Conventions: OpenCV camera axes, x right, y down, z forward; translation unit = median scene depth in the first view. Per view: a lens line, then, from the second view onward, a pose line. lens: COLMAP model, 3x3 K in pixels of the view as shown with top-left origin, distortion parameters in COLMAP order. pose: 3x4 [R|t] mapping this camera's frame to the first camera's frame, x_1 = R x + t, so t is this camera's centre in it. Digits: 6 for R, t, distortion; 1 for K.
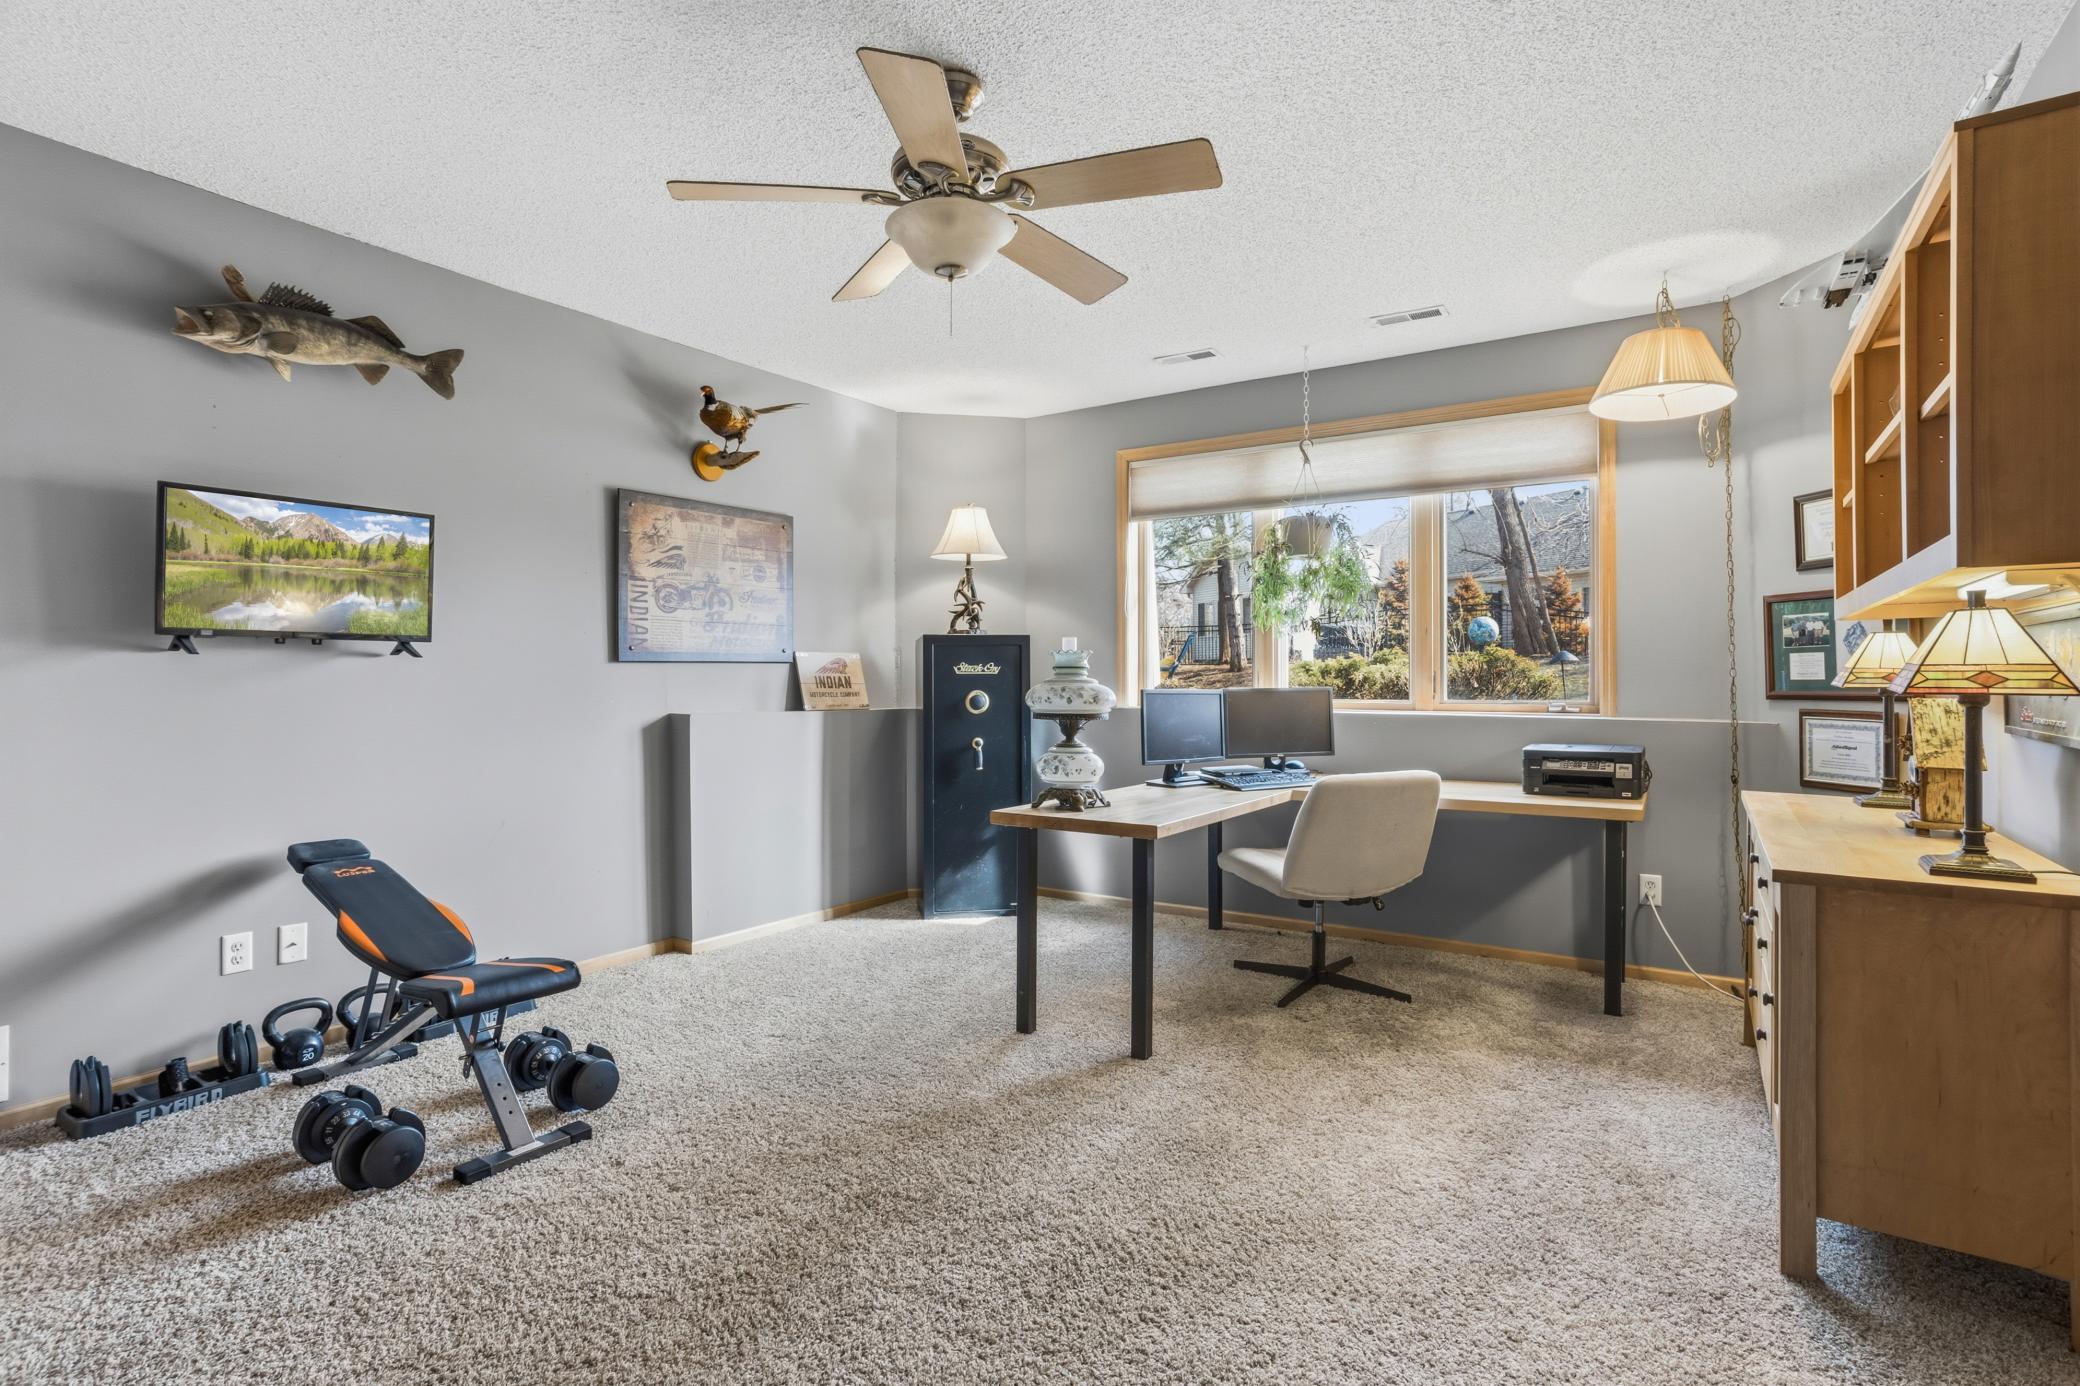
lens RADIAL K [[1013.6, 0, 1041.0], [0, 1013.6, 686.3], [0, 0, 1]] dist [-0.029289, 0.005632]
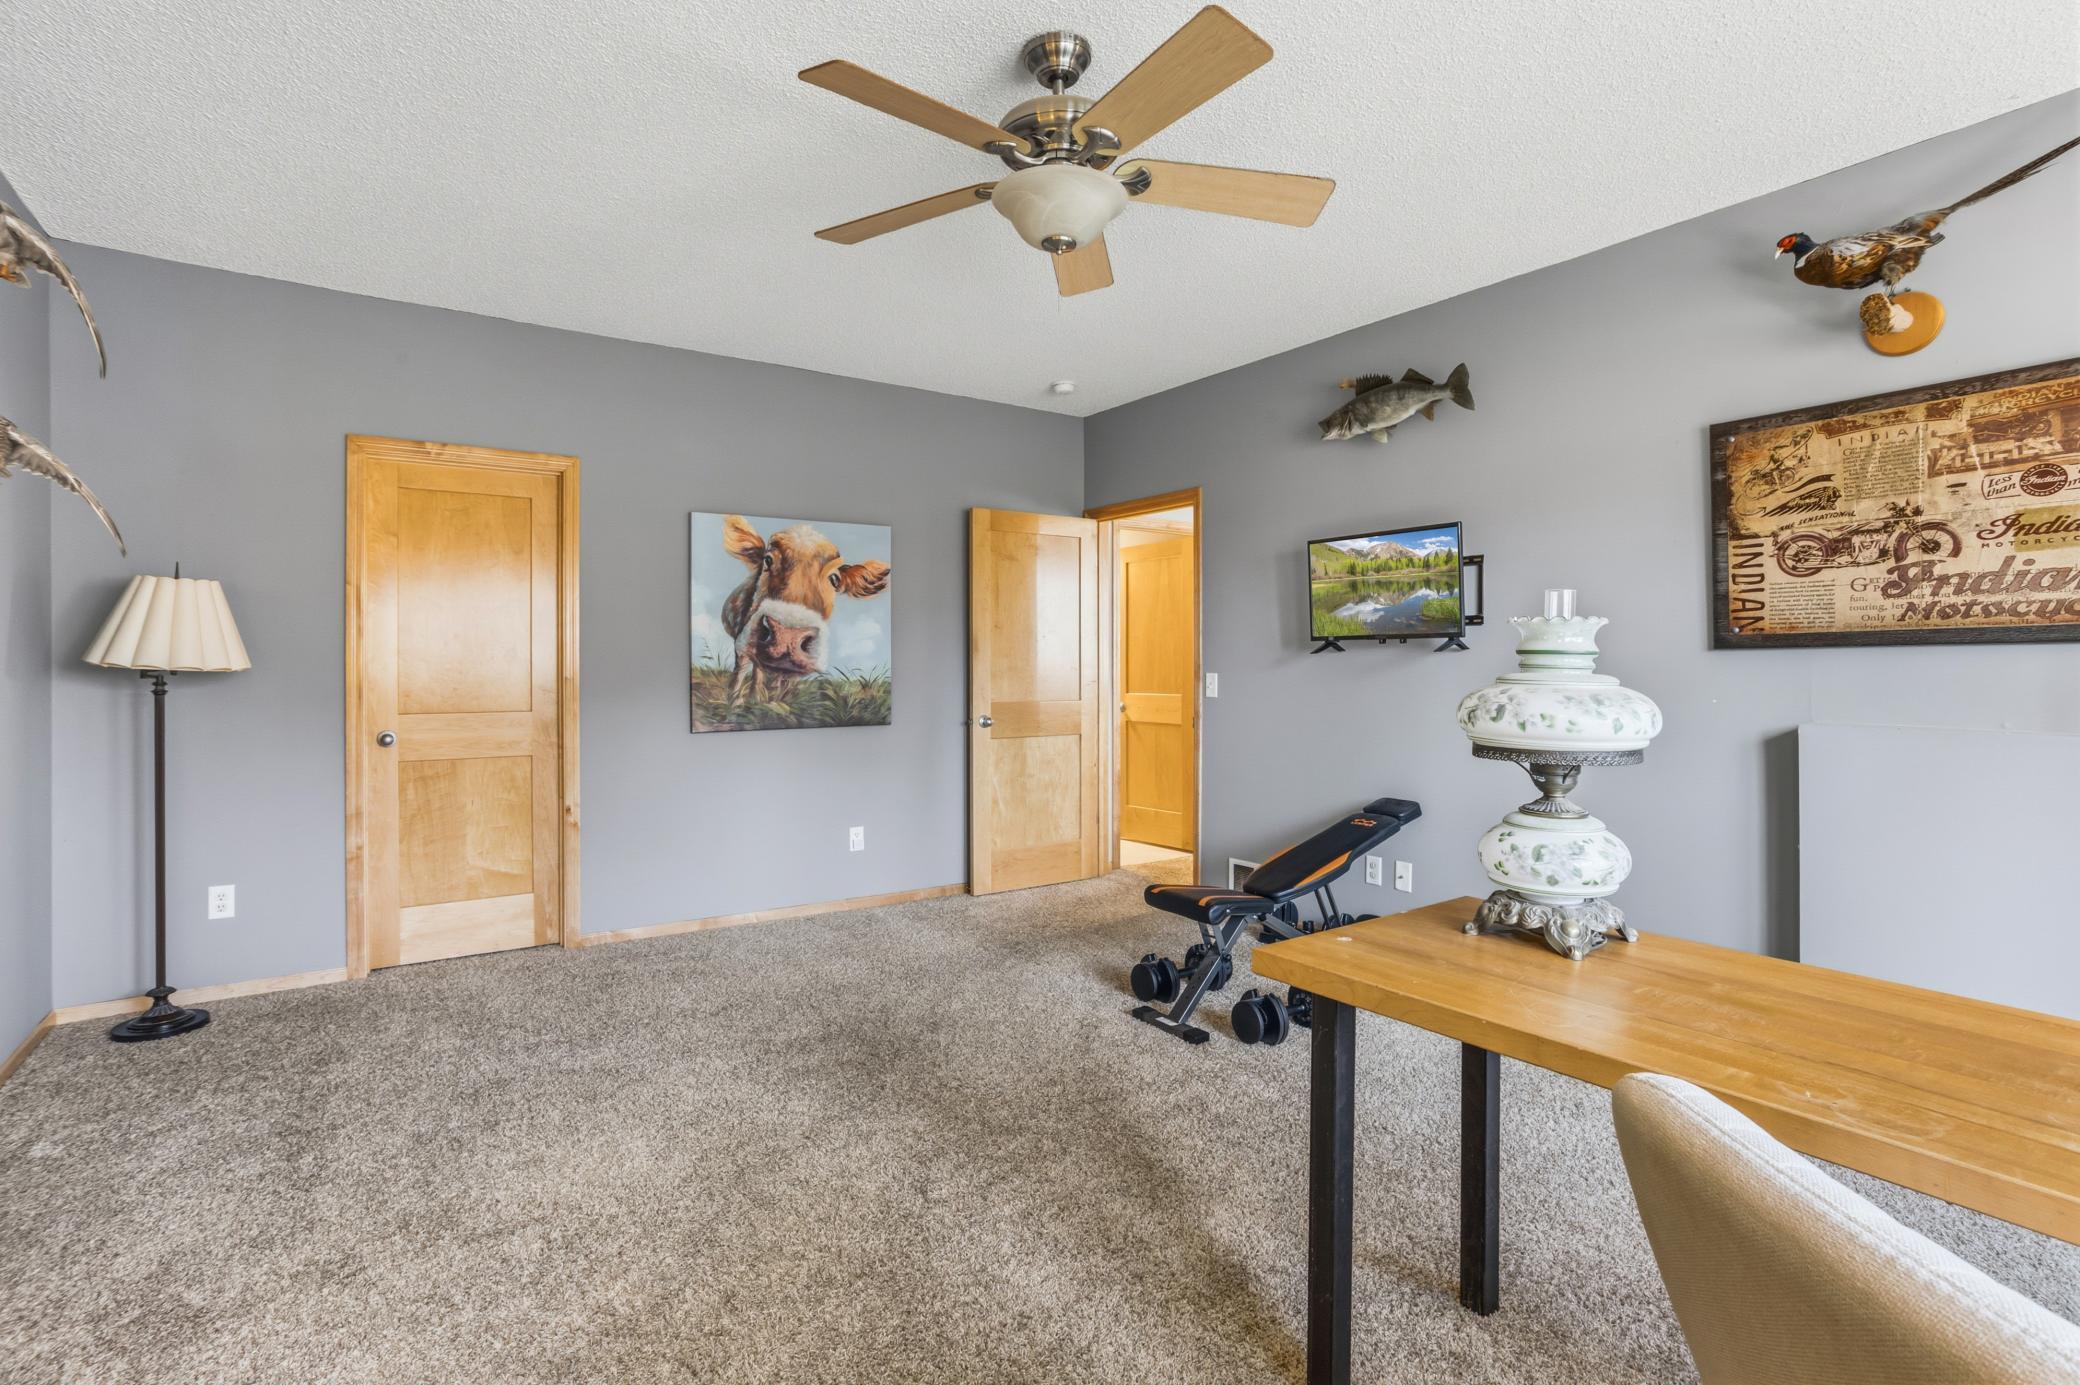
lens RADIAL K [[1013.6, 0, 1042.9], [0, 1013.6, 672.5], [0, 0, 1]] dist [-0.029289, 0.005632]
pose [[-0.372617, 0.004953, -0.927972, 0.467925], [-0.007421, 0.999938, 0.008317, -0.009059], [0.927956, 0.009986, -0.372557, 0.785278]]
